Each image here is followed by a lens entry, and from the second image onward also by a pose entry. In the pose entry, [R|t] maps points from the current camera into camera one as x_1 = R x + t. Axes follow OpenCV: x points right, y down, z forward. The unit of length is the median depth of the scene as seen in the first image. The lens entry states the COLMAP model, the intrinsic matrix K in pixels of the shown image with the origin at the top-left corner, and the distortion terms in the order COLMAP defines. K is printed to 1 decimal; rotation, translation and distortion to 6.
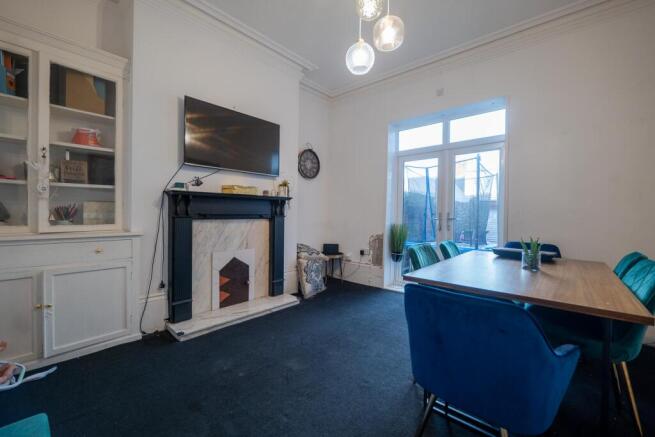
lens RADIAL K [[271.9, 0, 325.6], [0, 271.9, 212.5], [0, 0, 1]] dist [-0.000460, -0.000079]
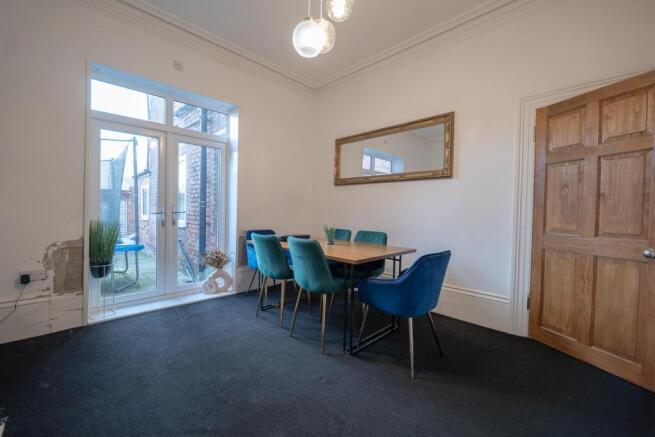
lens RADIAL K [[271.9, 0, 325.6], [0, 271.9, 212.5], [0, 0, 1]] dist [-0.000460, -0.000079]
pose [[0.060107, -0.025835, 0.997858, -0.366017], [-0.021745, 0.999394, 0.027184, -0.008791], [-0.997955, -0.023332, 0.059509, 0.405753]]
